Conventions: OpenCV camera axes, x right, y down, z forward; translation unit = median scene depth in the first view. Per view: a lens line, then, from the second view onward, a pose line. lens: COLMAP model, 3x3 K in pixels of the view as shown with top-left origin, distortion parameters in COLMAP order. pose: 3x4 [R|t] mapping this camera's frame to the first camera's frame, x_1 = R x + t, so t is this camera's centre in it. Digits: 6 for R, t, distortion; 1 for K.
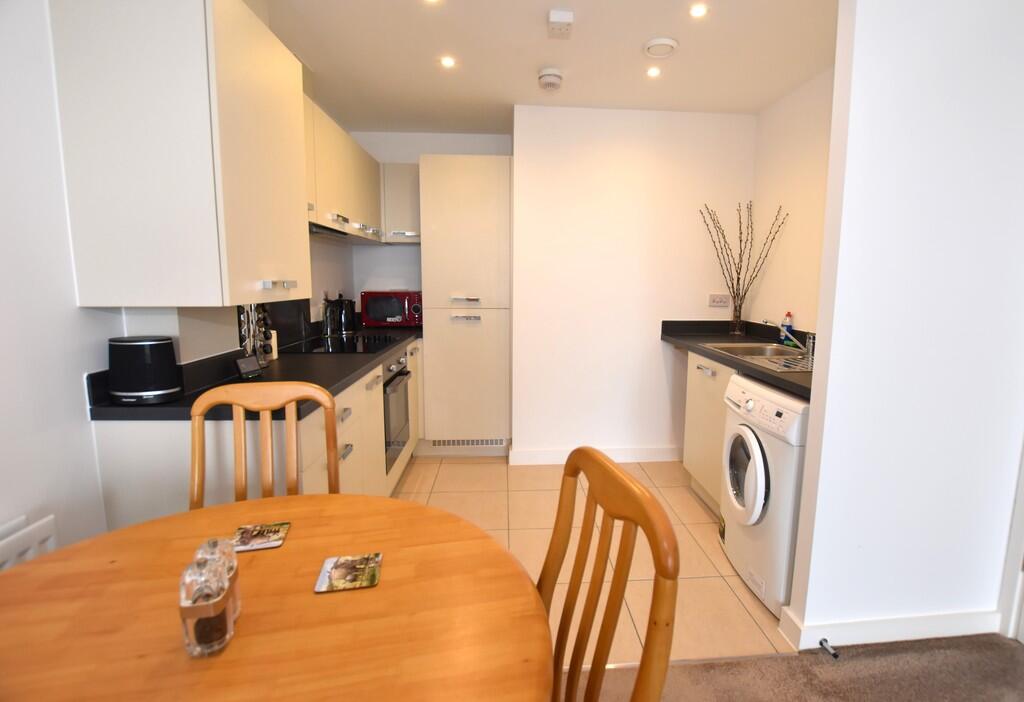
lens RADIAL K [[475.8, 0, 515.0], [0, 475.8, 347.6], [0, 0, 1]] dist [0.001826, -0.000023]
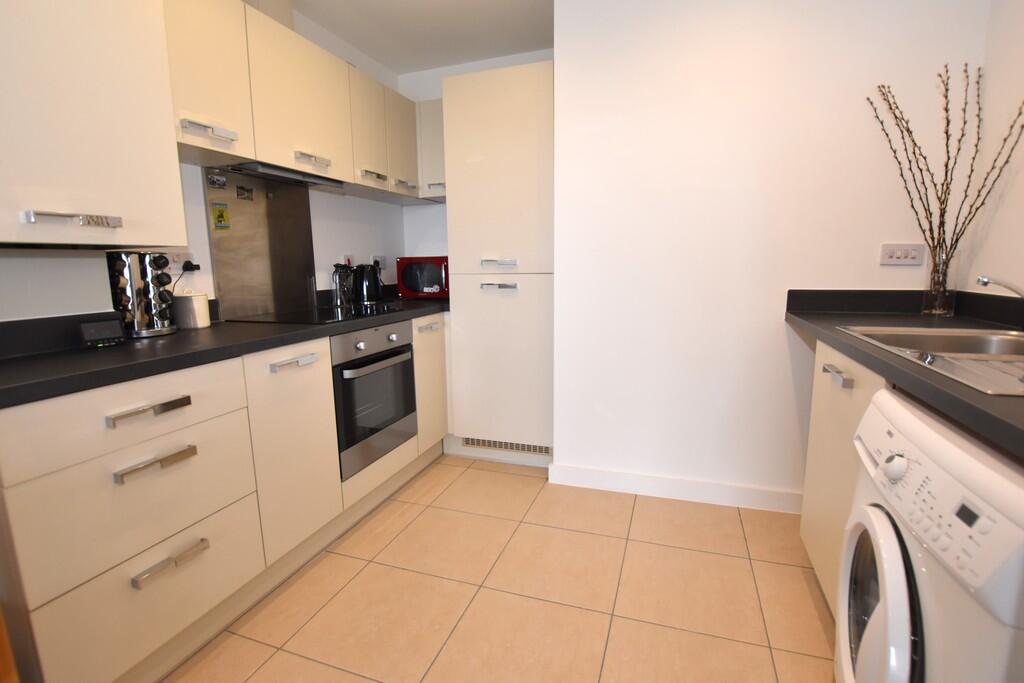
lens RADIAL K [[463.2, 0, 509.9], [0, 463.2, 343.5], [0, 0, 1]] dist [-0.020446, 0.001837]
pose [[0.927020, 0.042419, -0.372605, 0.203704], [-0.033552, 0.998979, 0.030252, 0.007095], [0.373508, -0.015542, 0.927497, 0.317509]]
